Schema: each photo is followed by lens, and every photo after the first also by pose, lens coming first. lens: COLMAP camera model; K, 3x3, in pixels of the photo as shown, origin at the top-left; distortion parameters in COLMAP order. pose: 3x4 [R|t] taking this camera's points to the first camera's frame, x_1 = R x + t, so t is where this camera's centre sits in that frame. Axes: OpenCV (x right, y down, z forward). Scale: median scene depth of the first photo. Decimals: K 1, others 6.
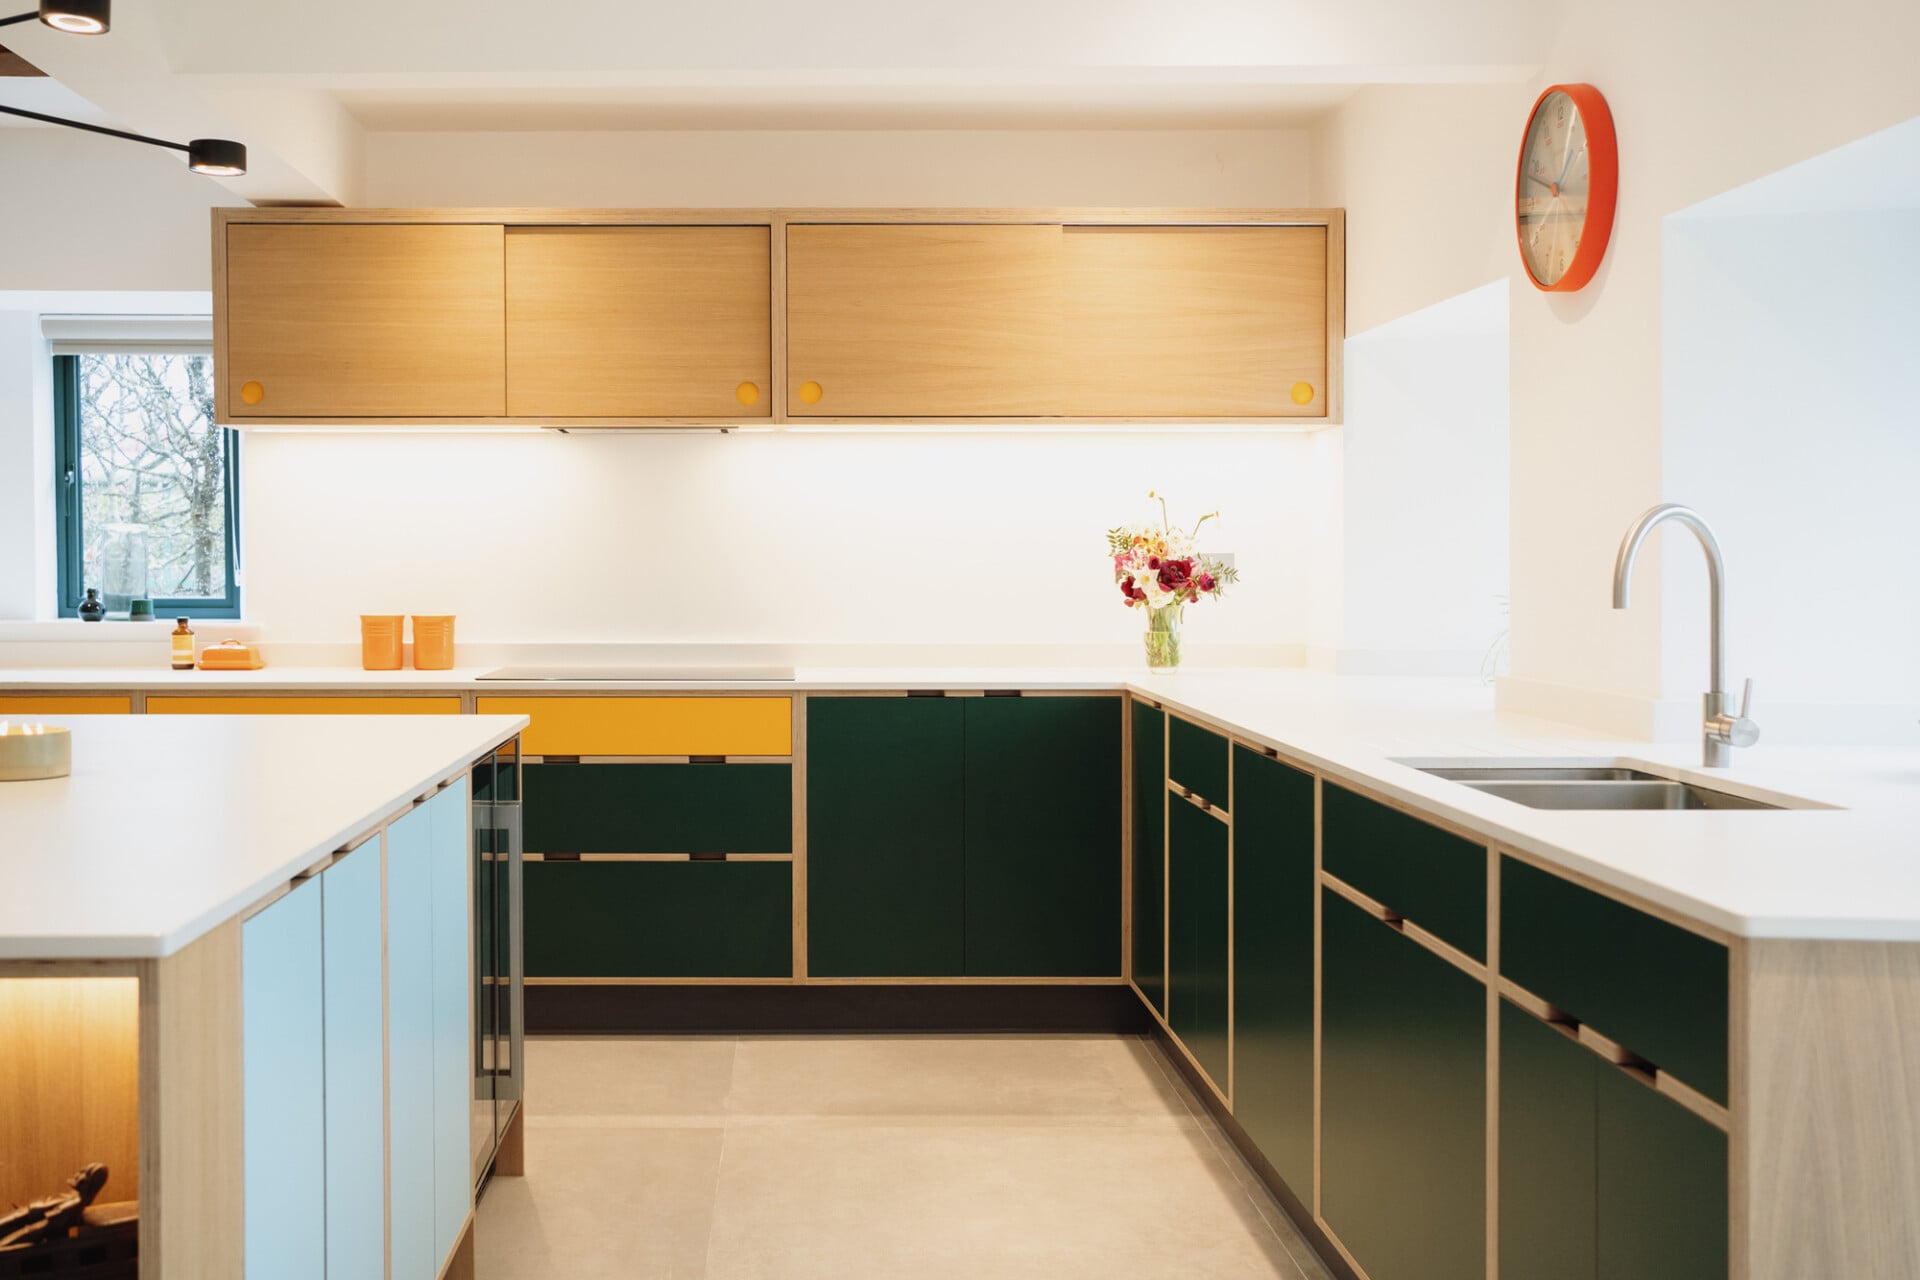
lens RADIAL K [[2095.1, 0, 863.2], [0, 2095.1, 631.2], [0, 0, 1]] dist [-0.017785, 0.163231]
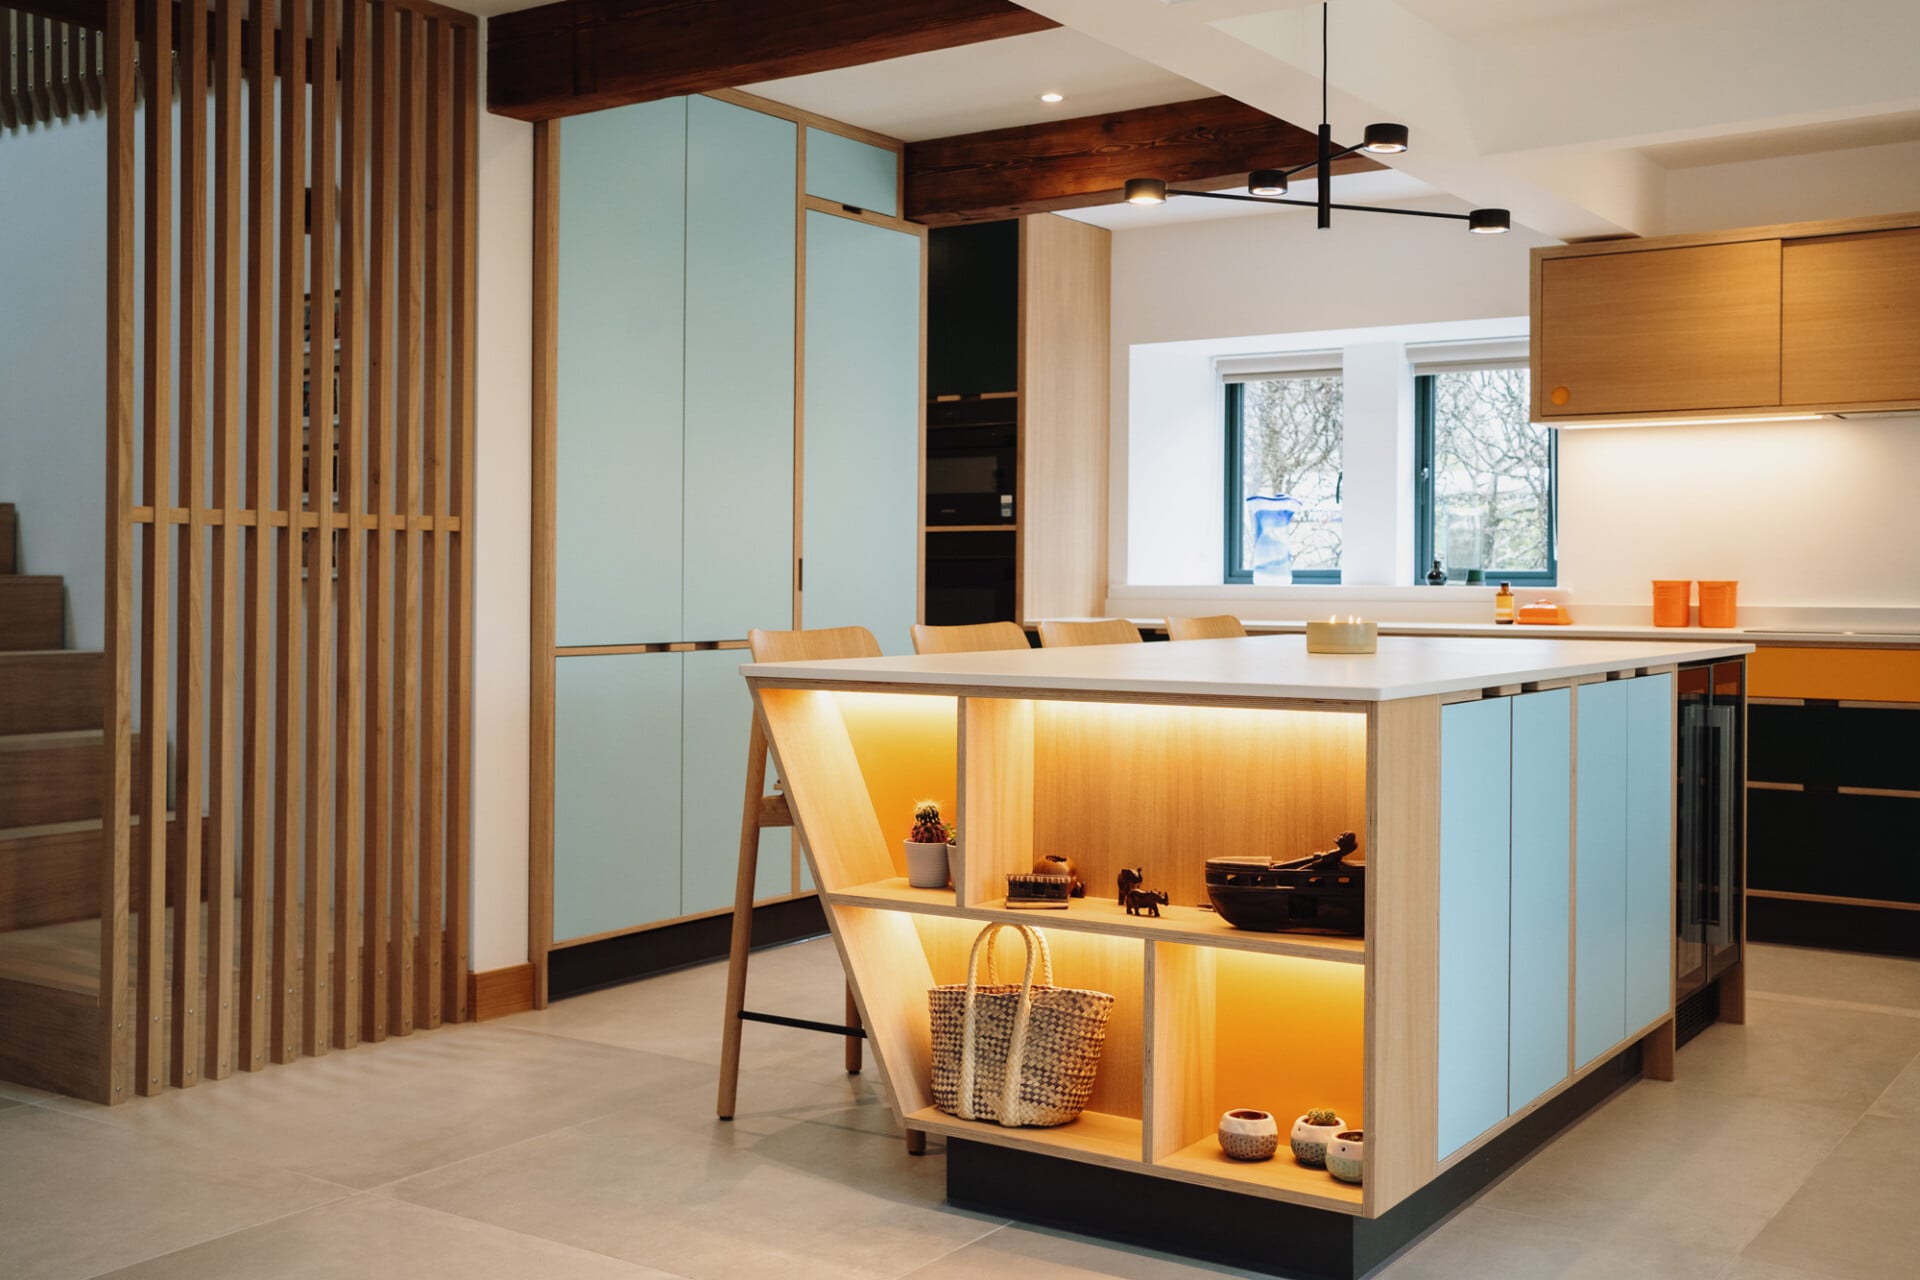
lens RADIAL K [[2095.1, 0, 863.2], [0, 2095.1, 631.2], [0, 0, 1]] dist [-0.017785, 0.163231]
pose [[0.795843, 0.020186, -0.605166, 0.121539], [-0.027951, 0.999603, -0.003416, 0.037297], [0.604857, 0.019634, 0.796092, -0.209300]]
